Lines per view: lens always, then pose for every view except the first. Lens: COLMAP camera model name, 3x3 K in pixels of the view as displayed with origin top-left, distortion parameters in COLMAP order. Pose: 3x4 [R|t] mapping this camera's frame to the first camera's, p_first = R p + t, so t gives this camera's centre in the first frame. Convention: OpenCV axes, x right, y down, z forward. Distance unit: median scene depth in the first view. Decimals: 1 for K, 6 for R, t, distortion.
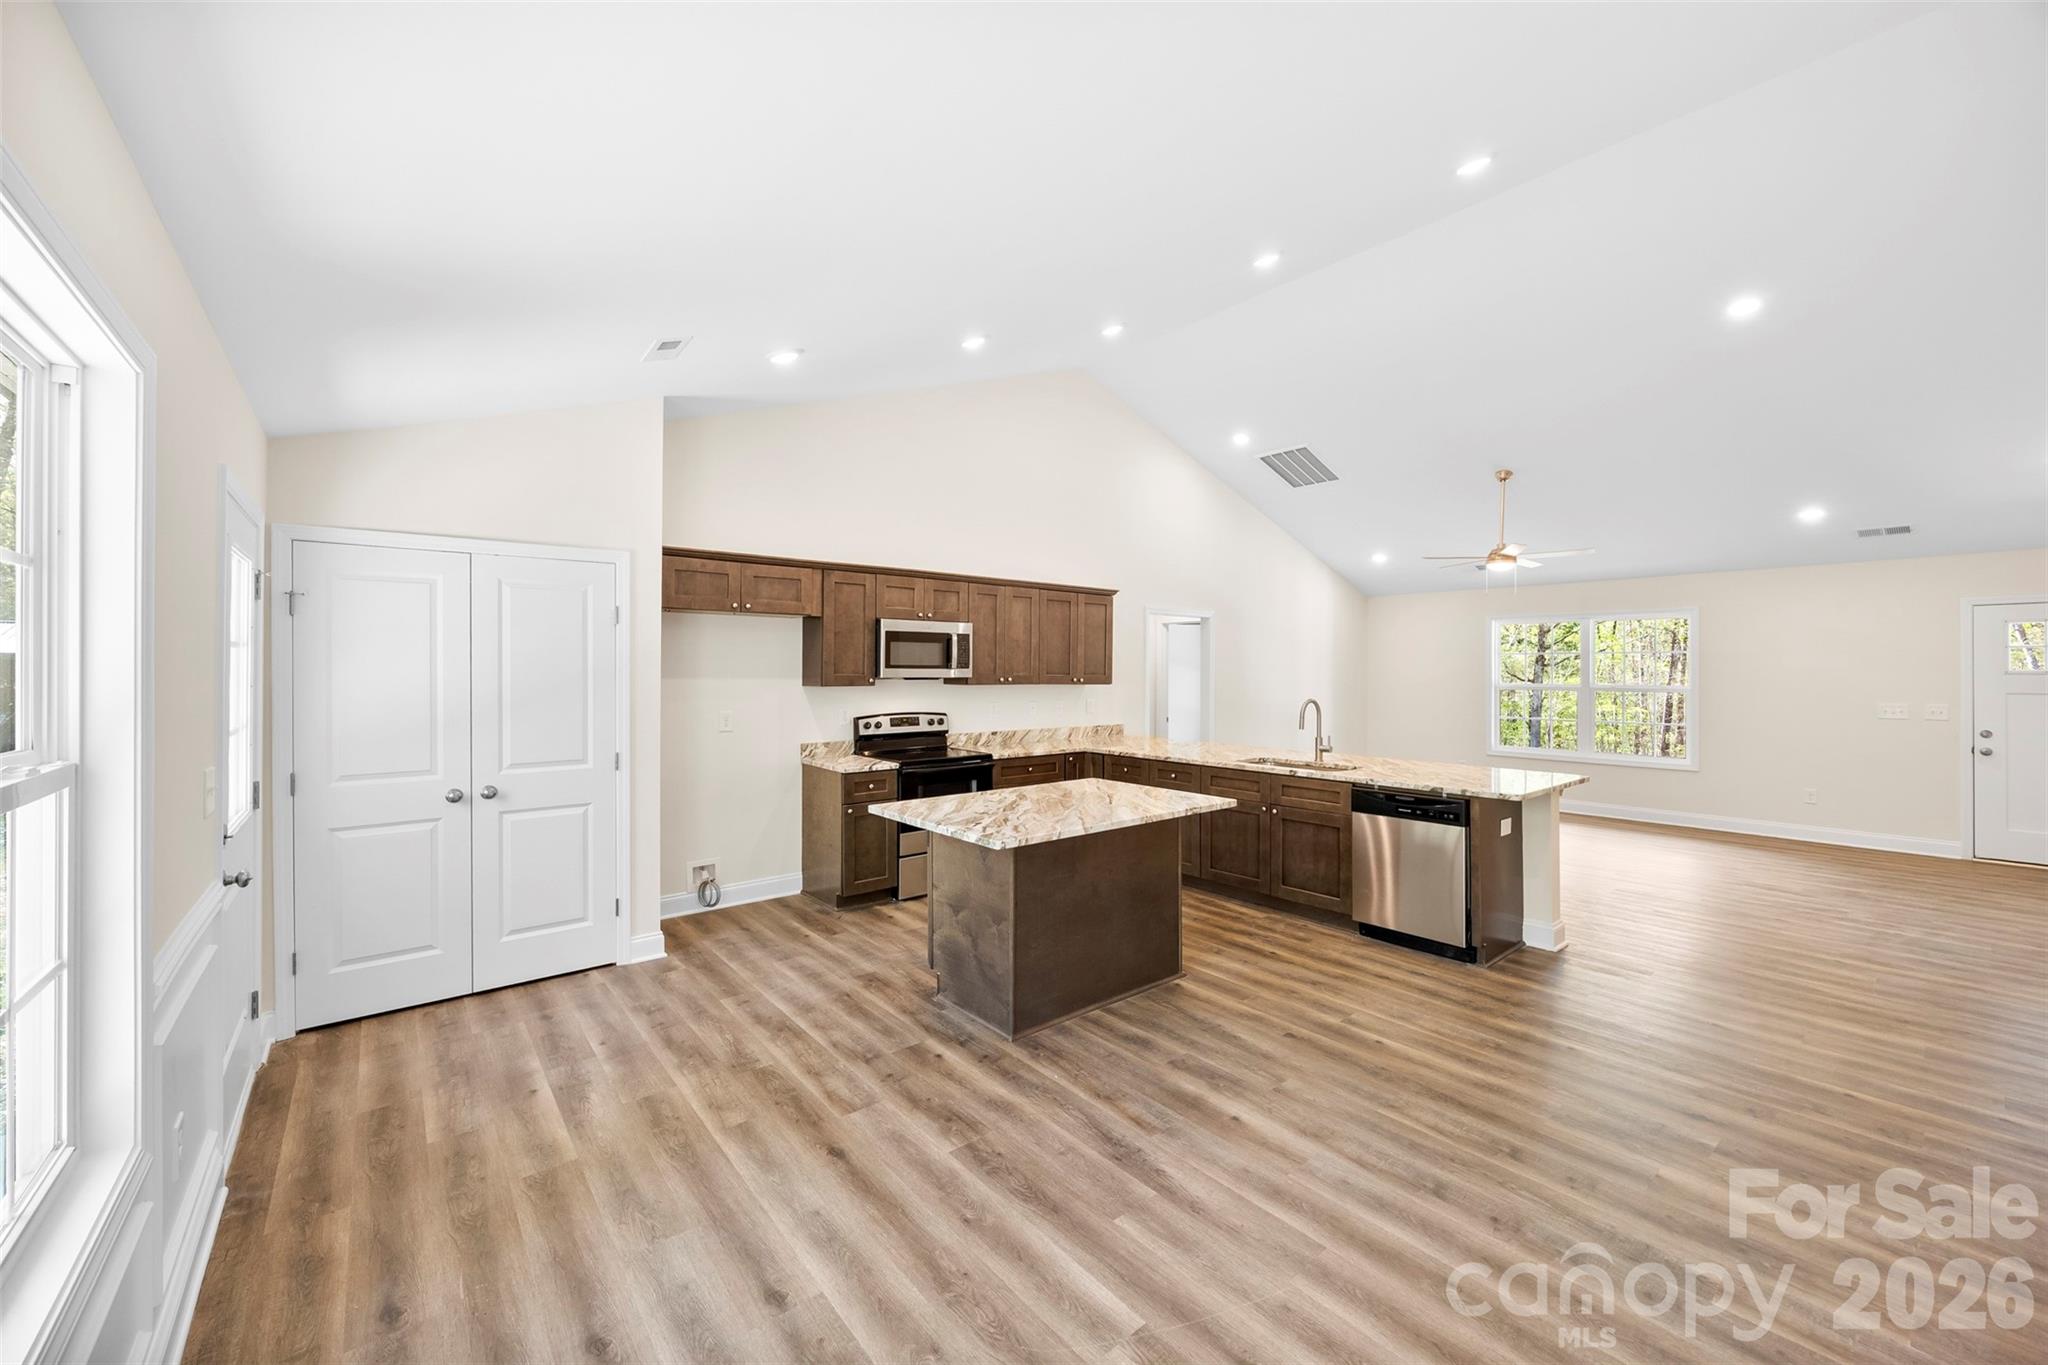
lens RADIAL K [[797.8, 0, 1017.4], [0, 797.8, 668.1], [0, 0, 1]] dist [-0.000676, 0.000082]
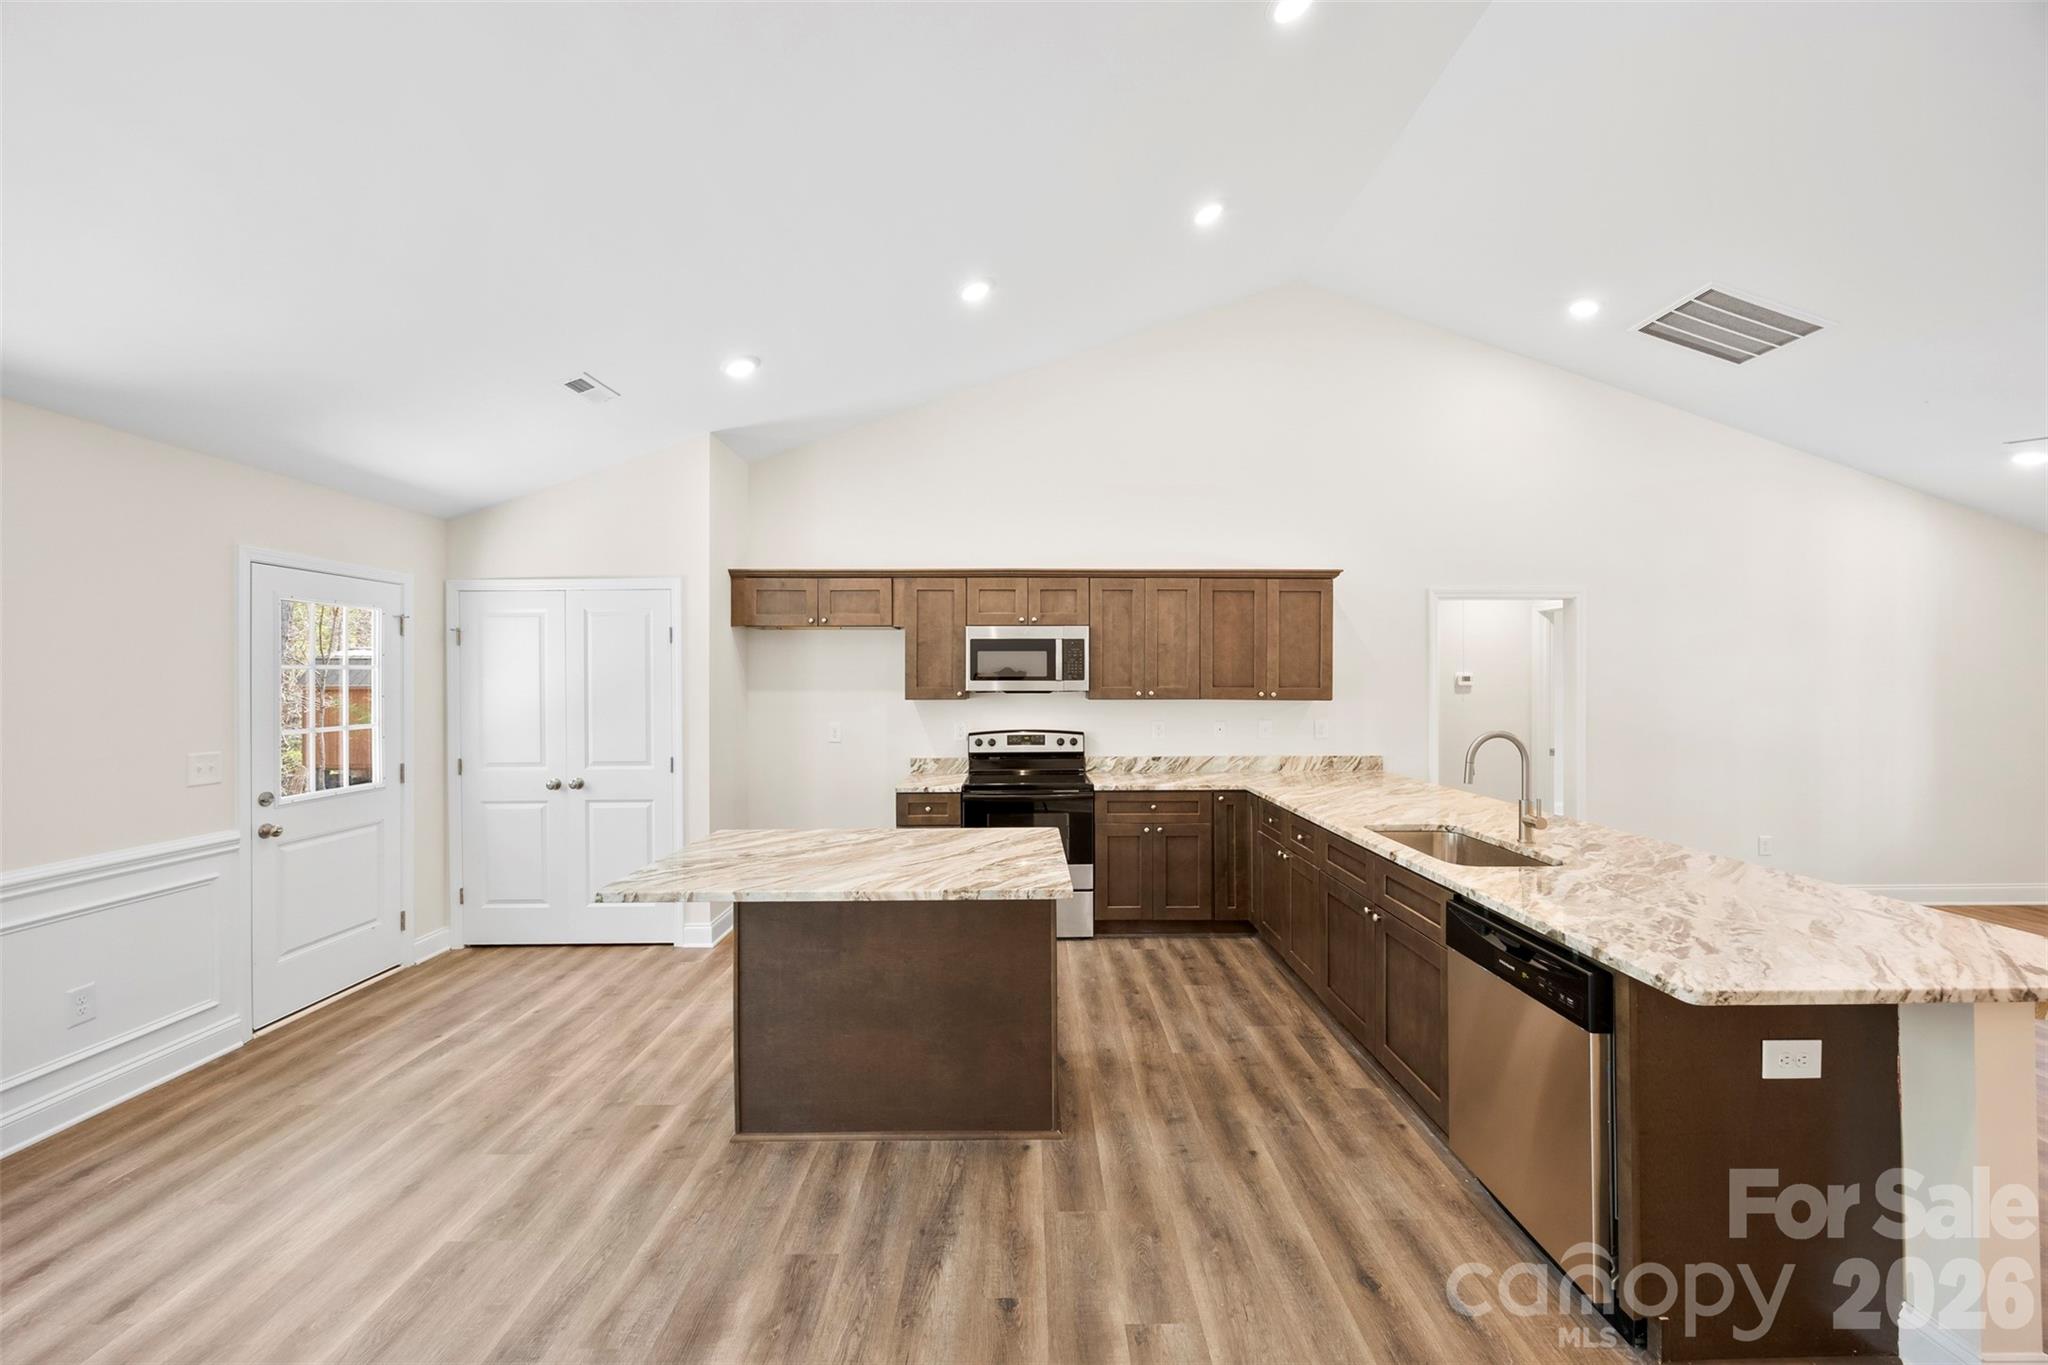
lens RADIAL K [[777.4, 0, 1024.0], [0, 777.4, 682.5], [0, 0, 1]] dist [0.000354, -0.002757]
pose [[0.779466, -0.003464, -0.626435, 0.460243], [0.006067, 0.999980, 0.002019, 0.001096], [0.626415, -0.005374, 0.779471, 0.365617]]
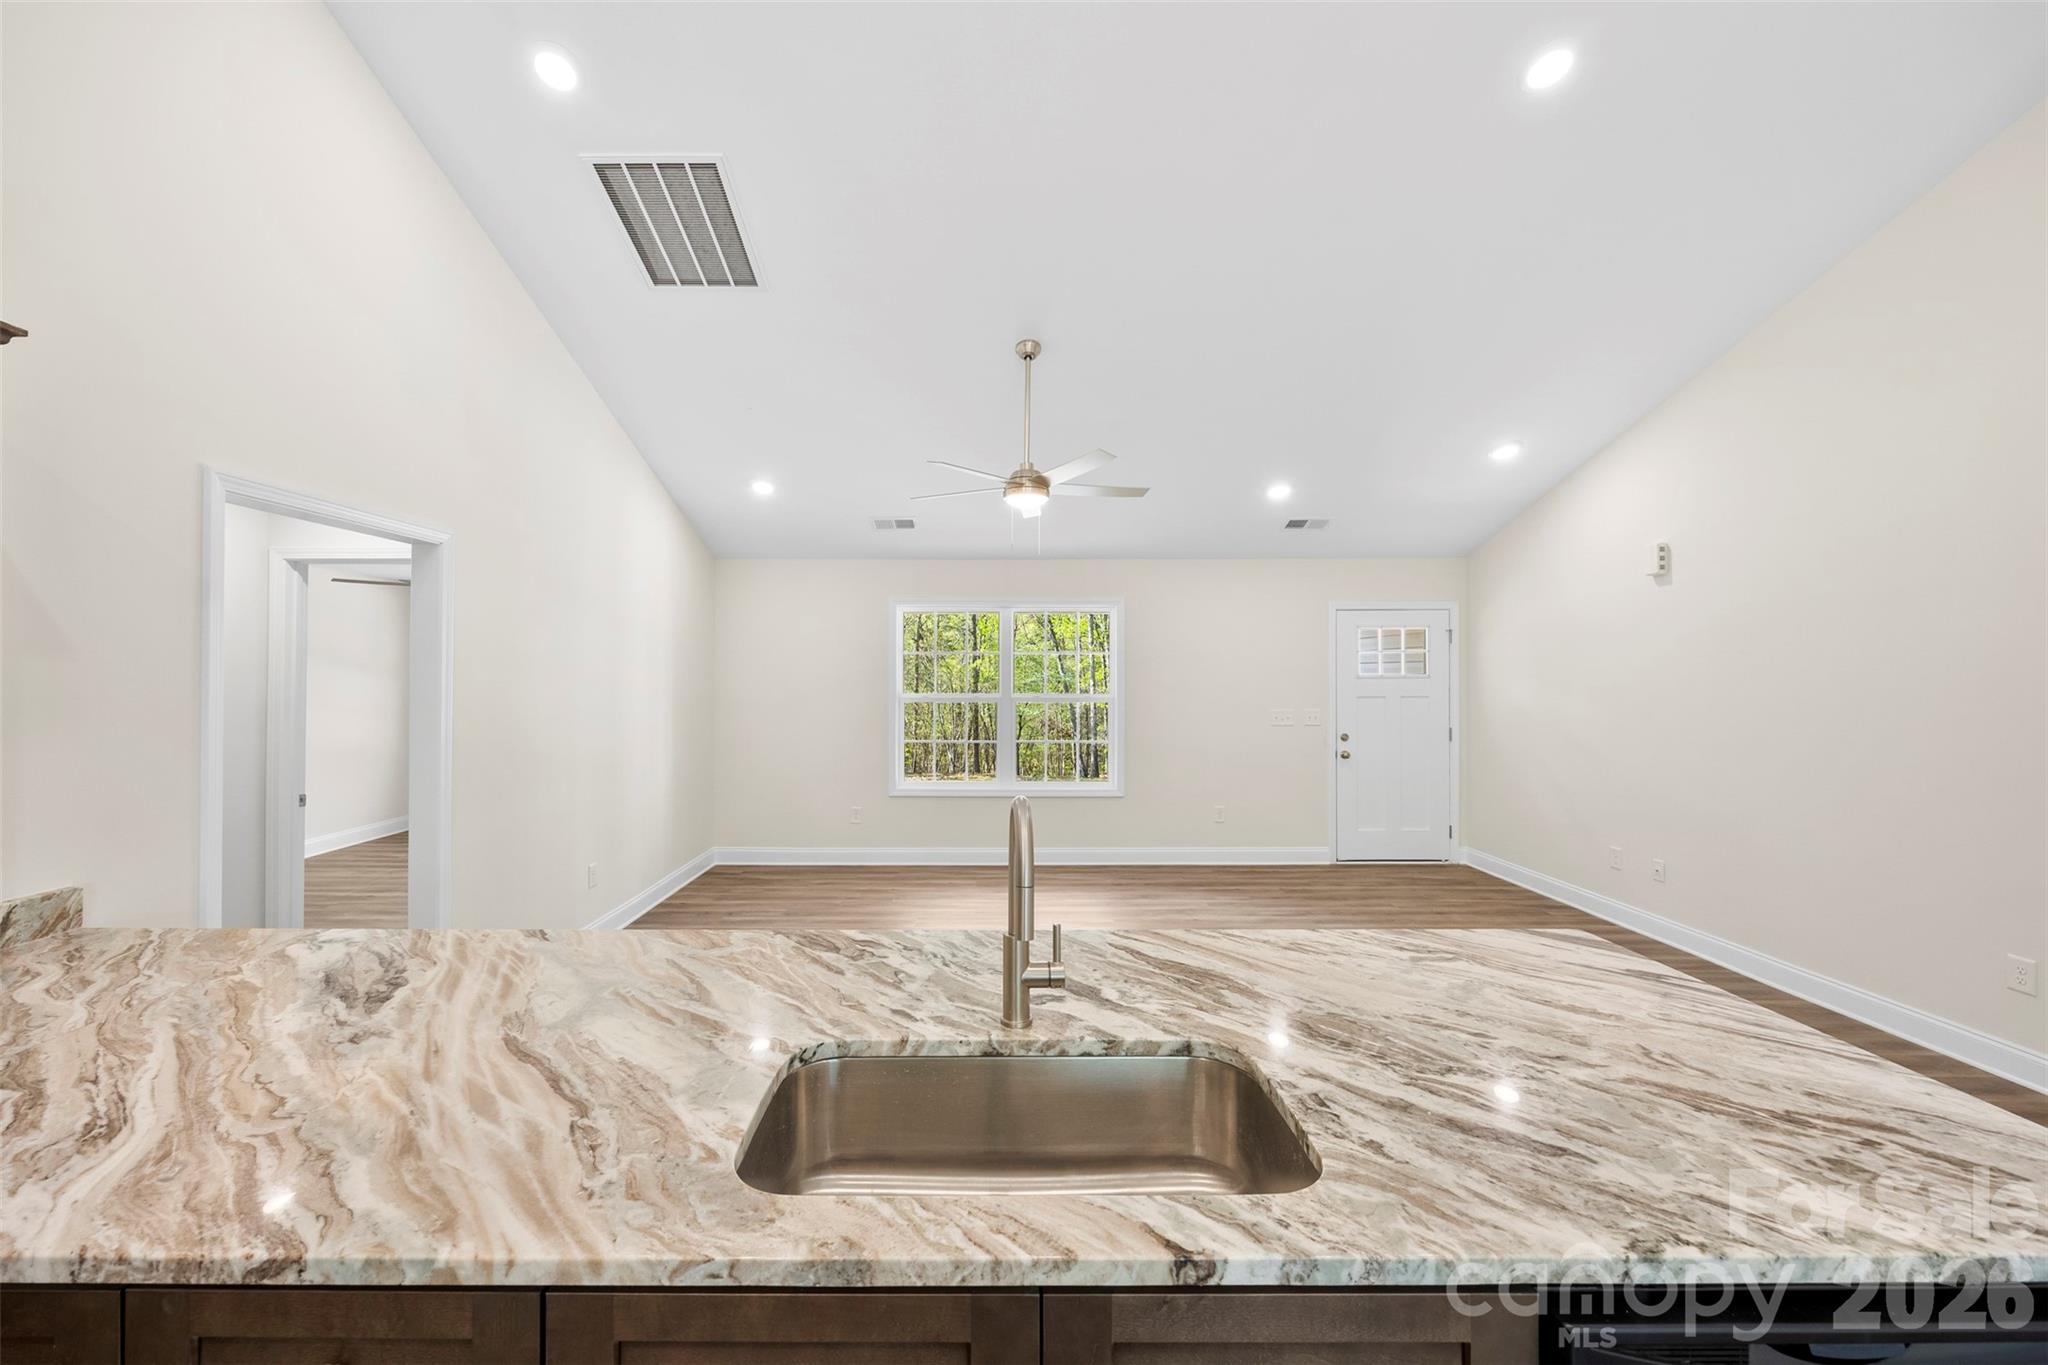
lens RADIAL K [[803.0, 0, 983.0], [0, 803.0, 674.8], [0, 0, 1]] dist [-0.001035, 0.000018]
pose [[0.632200, -0.003794, 0.774796, 0.164645], [0.000844, 0.999991, 0.004208, -0.001783], [-0.774805, -0.002006, 0.632197, 0.865867]]
